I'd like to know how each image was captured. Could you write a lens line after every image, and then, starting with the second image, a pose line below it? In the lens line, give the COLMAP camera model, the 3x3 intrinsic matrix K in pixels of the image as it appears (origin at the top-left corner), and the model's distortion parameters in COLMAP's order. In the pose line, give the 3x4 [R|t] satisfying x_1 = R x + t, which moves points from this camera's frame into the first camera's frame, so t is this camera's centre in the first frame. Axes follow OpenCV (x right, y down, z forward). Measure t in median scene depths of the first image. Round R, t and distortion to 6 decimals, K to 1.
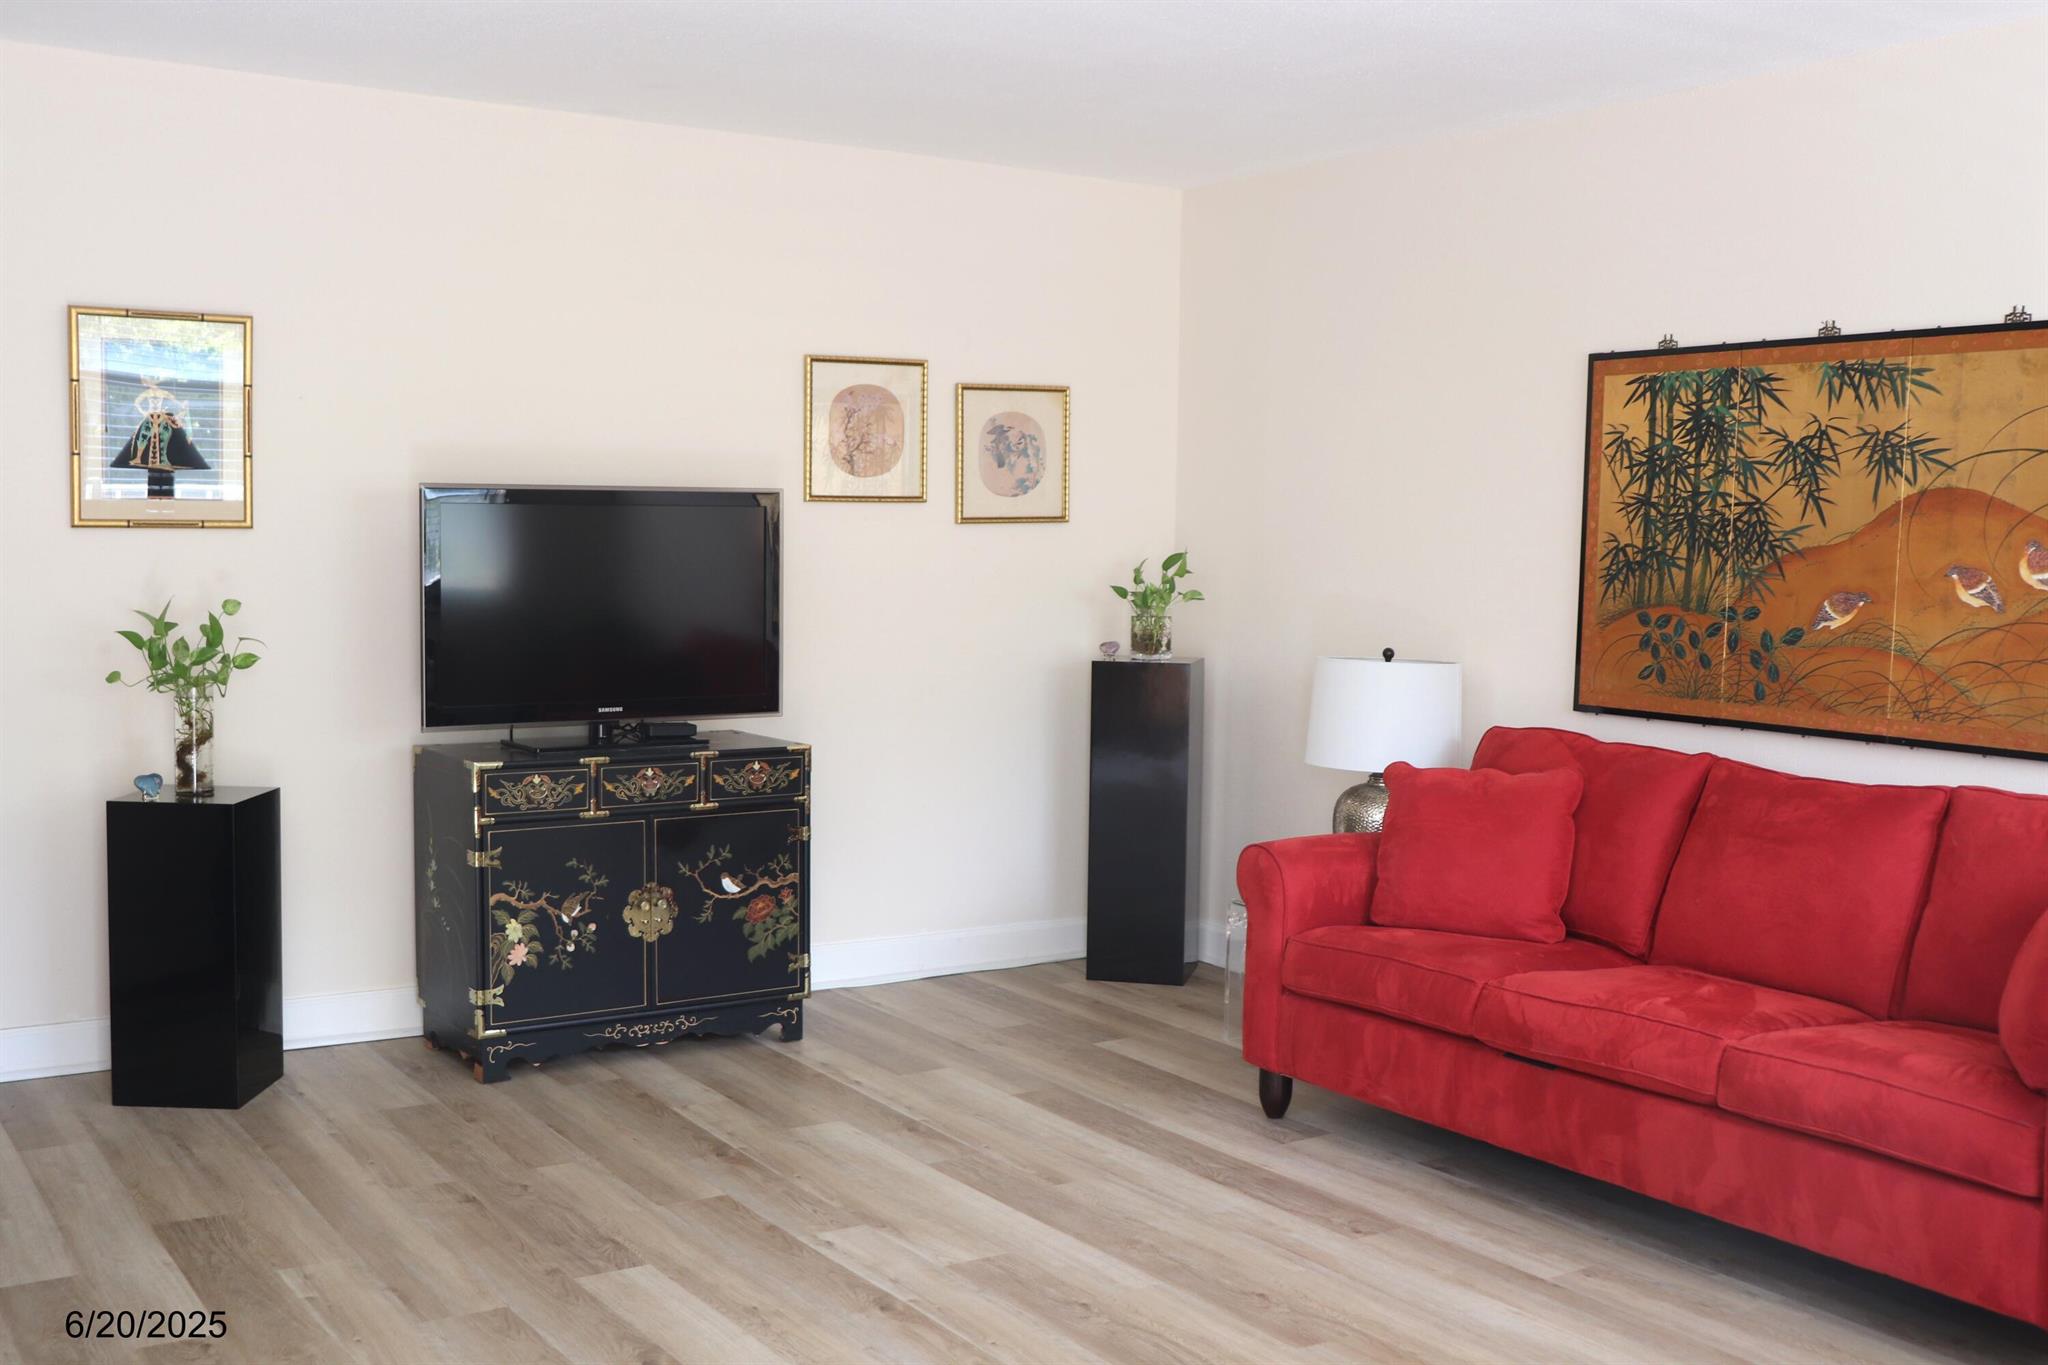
lens RADIAL K [[2123.7, 0, 1016.7], [0, 2123.7, 692.7], [0, 0, 1]] dist [-0.033207, 0.000000]
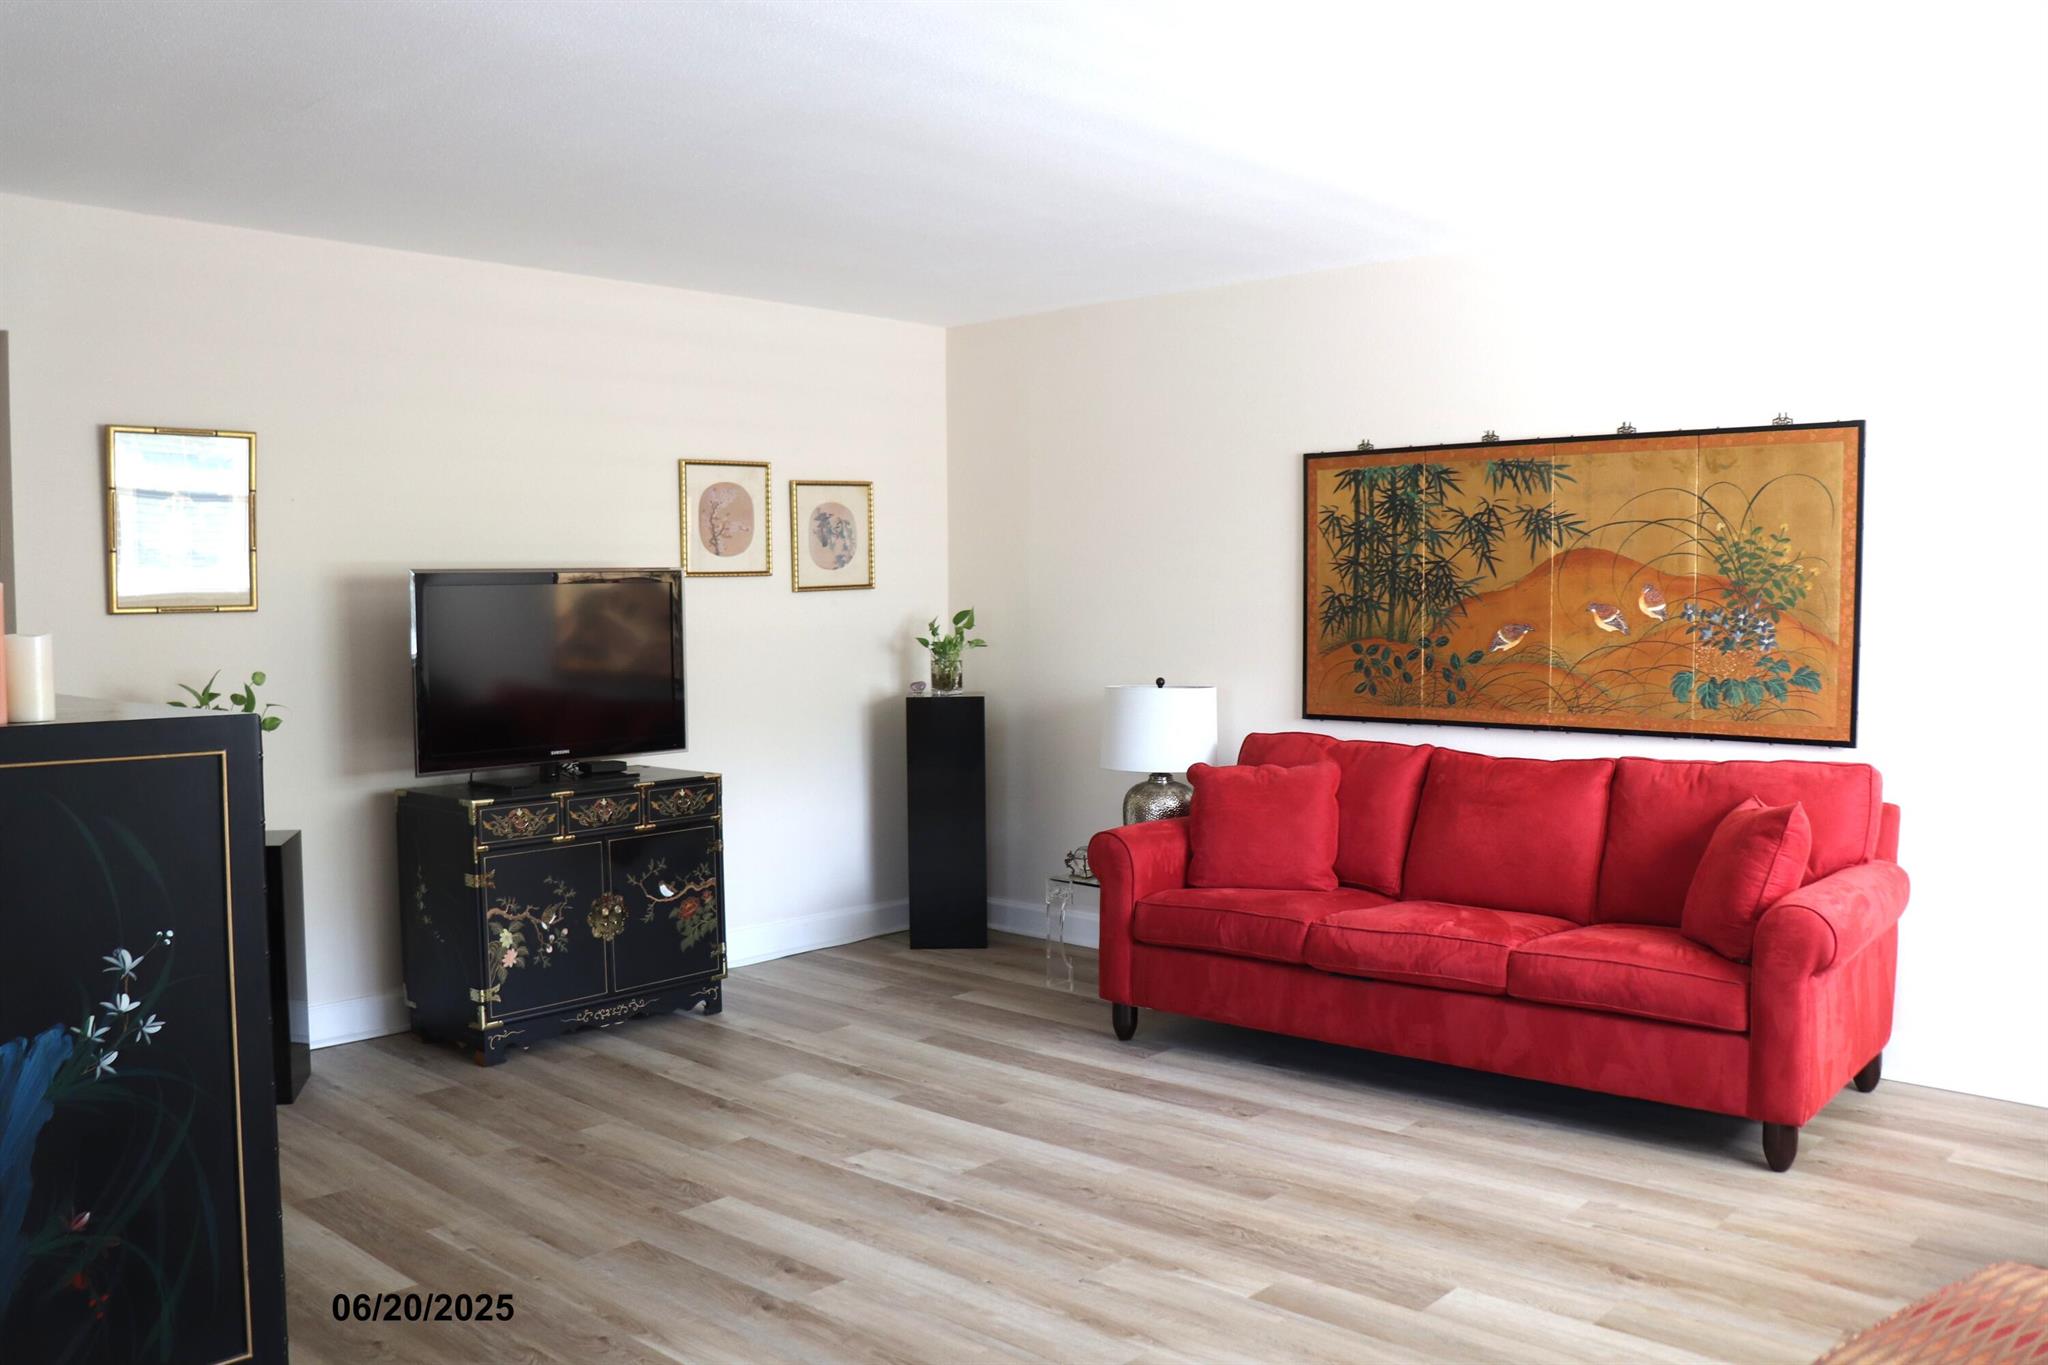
lens RADIAL K [[1701.2, 0, 1005.6], [0, 1701.2, 682.2], [0, 0, 1]] dist [-0.173208, 0.162938]
pose [[0.970163, -0.038588, 0.239365, -0.190705], [0.044205, 0.998858, -0.018142, -0.003707], [-0.238391, 0.028182, 0.970760, 0.004765]]
